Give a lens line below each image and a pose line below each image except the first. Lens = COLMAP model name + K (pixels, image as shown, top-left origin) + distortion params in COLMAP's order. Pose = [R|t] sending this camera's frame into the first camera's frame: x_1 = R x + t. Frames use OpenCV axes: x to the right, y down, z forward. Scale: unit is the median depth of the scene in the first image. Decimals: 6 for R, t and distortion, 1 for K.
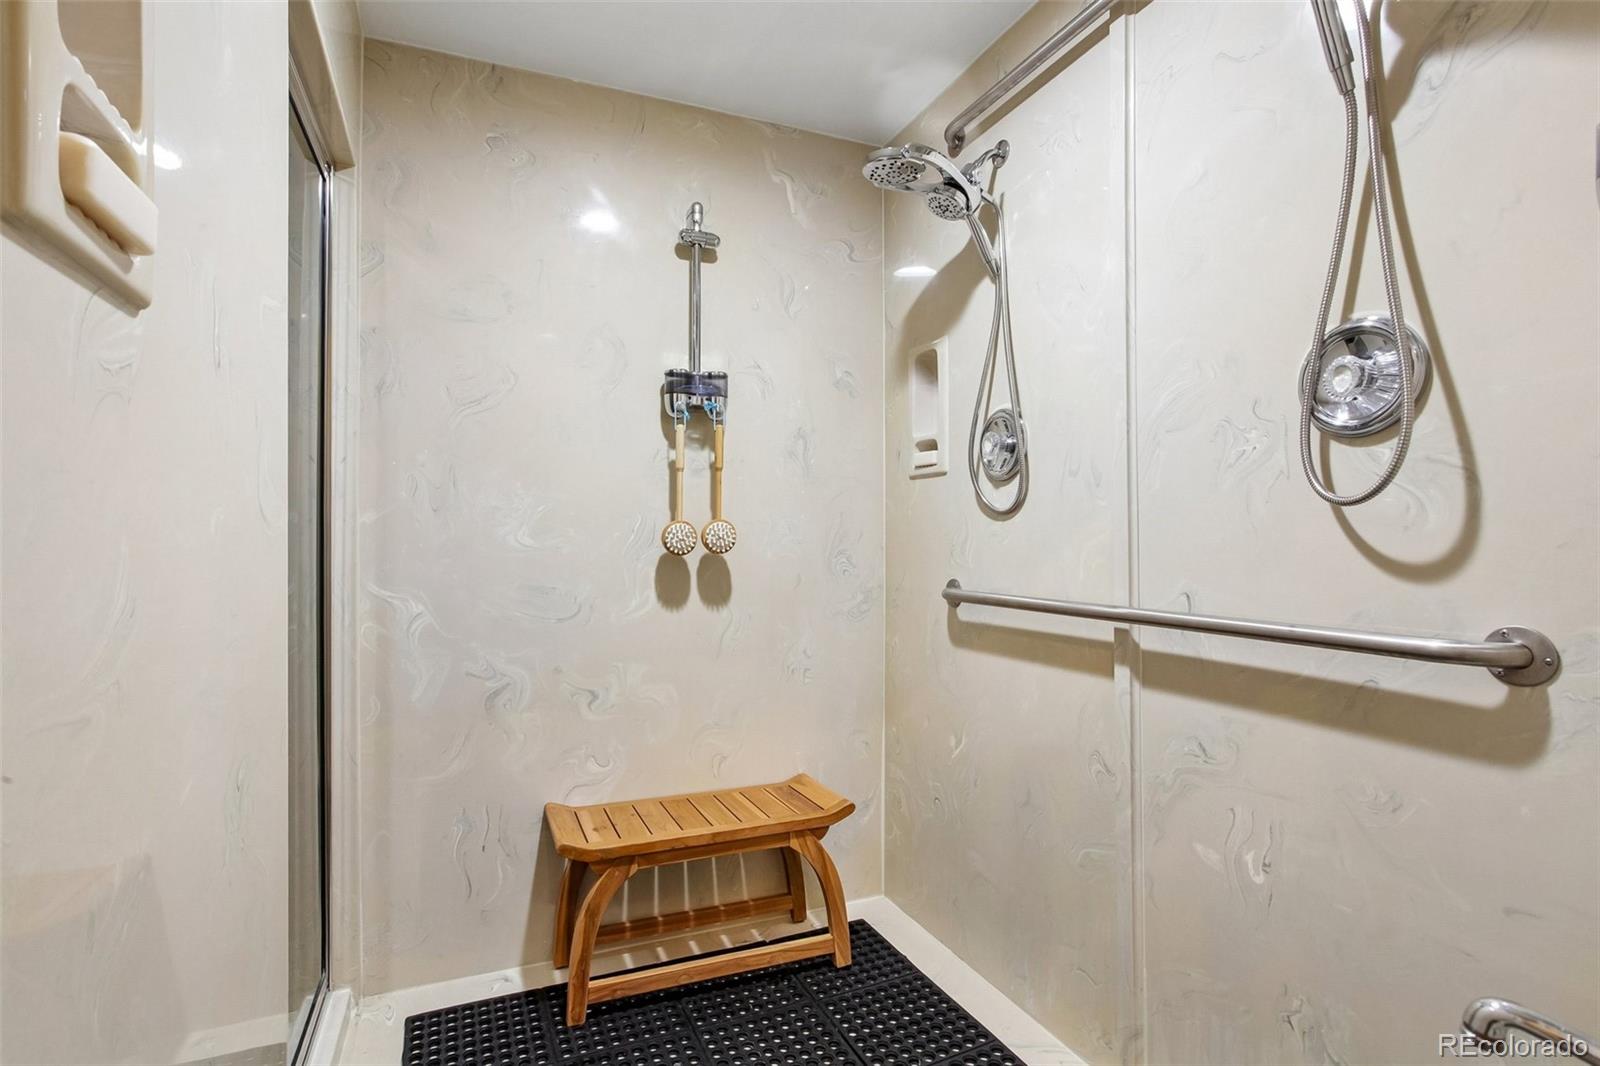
lens RADIAL K [[776.0, 0, 799.2], [0, 776.0, 533.6], [0, 0, 1]] dist [-0.013617, 0.008768]
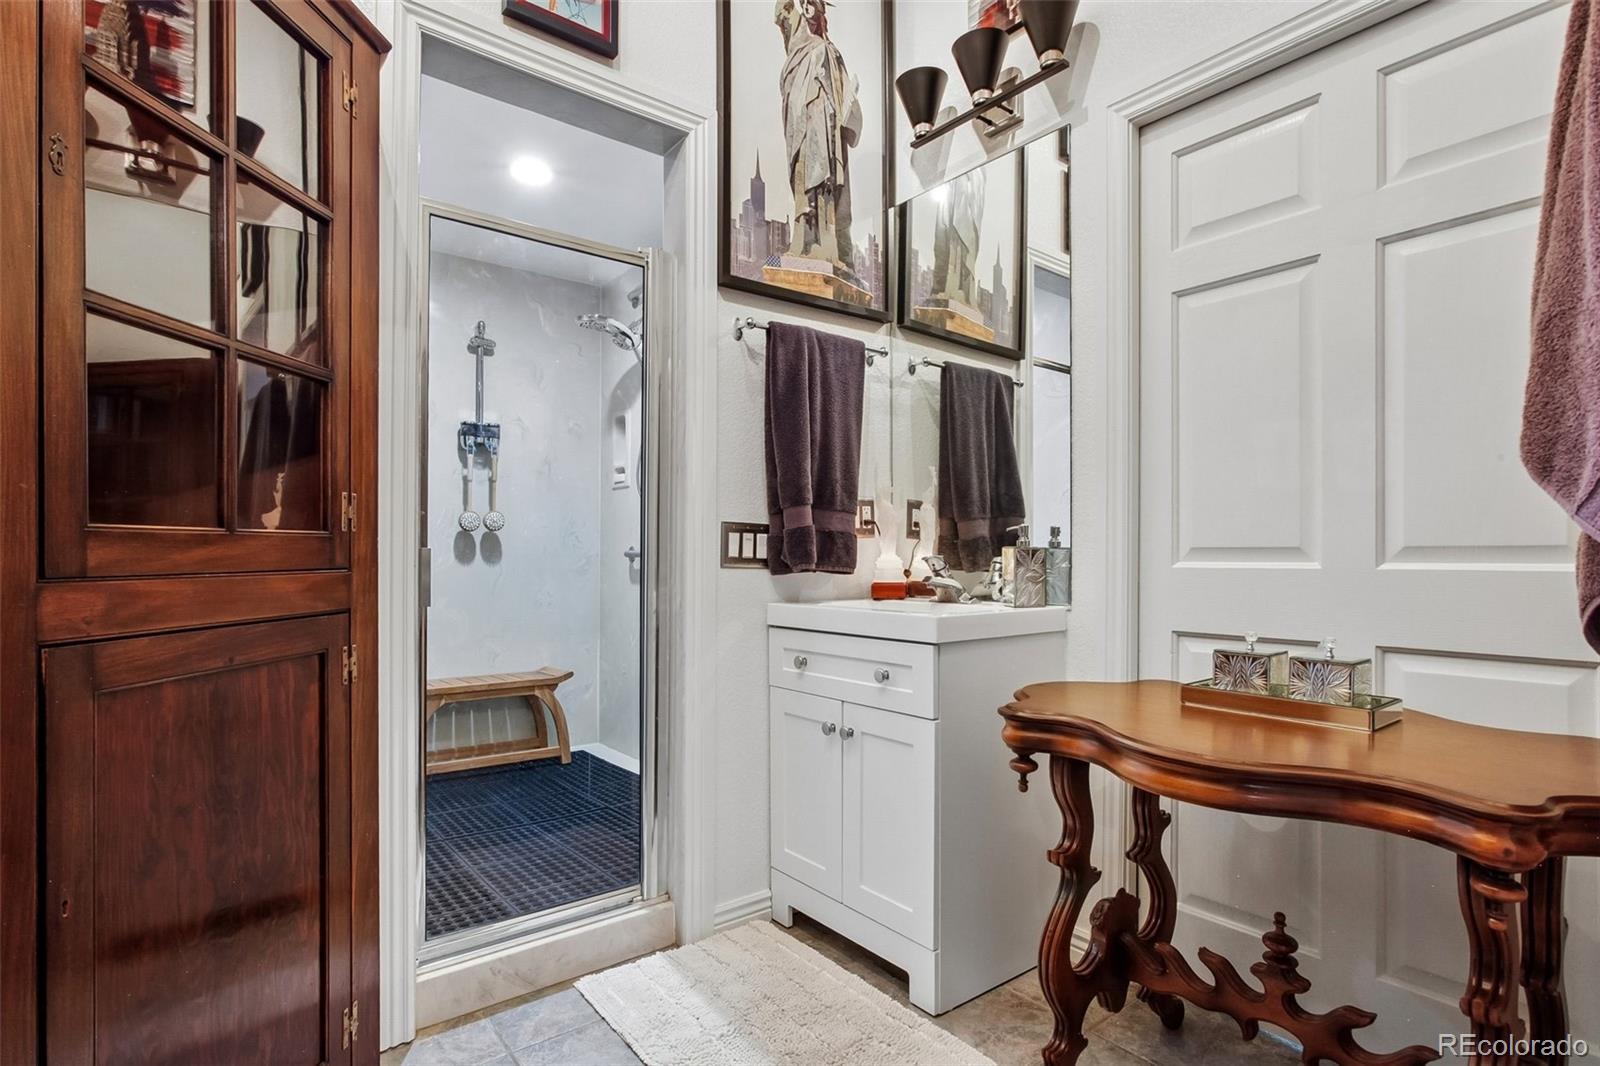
lens RADIAL K [[776.0, 0, 761.6], [0, 776.0, 551.3], [0, 0, 1]] dist [-0.013617, 0.008768]
pose [[0.975243, 0.005276, 0.221073, 0.090870], [-0.004818, 0.999985, -0.002612, 0.070056], [-0.221083, 0.001482, 0.975254, -0.762806]]
